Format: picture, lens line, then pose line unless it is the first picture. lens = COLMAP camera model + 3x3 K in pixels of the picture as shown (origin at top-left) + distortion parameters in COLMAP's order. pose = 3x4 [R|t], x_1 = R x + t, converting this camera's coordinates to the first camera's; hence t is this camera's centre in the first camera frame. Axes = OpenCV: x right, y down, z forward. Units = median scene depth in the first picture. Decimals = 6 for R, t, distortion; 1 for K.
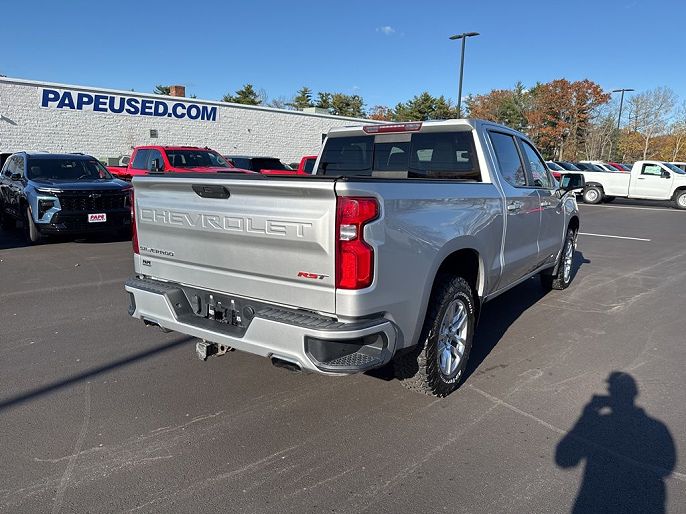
lens RADIAL K [[526.4, 0, 336.7], [0, 526.4, 259.2], [0, 0, 1]] dist [0.034514, -0.022102]
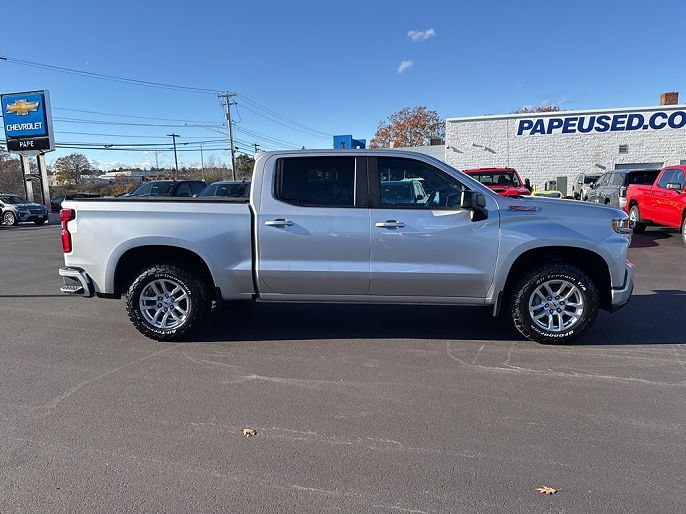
lens RADIAL K [[526.4, 0, 347.7], [0, 526.4, 254.0], [0, 0, 1]] dist [0.034514, -0.022102]
pose [[0.494497, 0.084460, -0.865066, 0.254810], [-0.127690, 0.991528, 0.023816, -0.011272], [0.859749, 0.098683, 0.501092, 0.122595]]
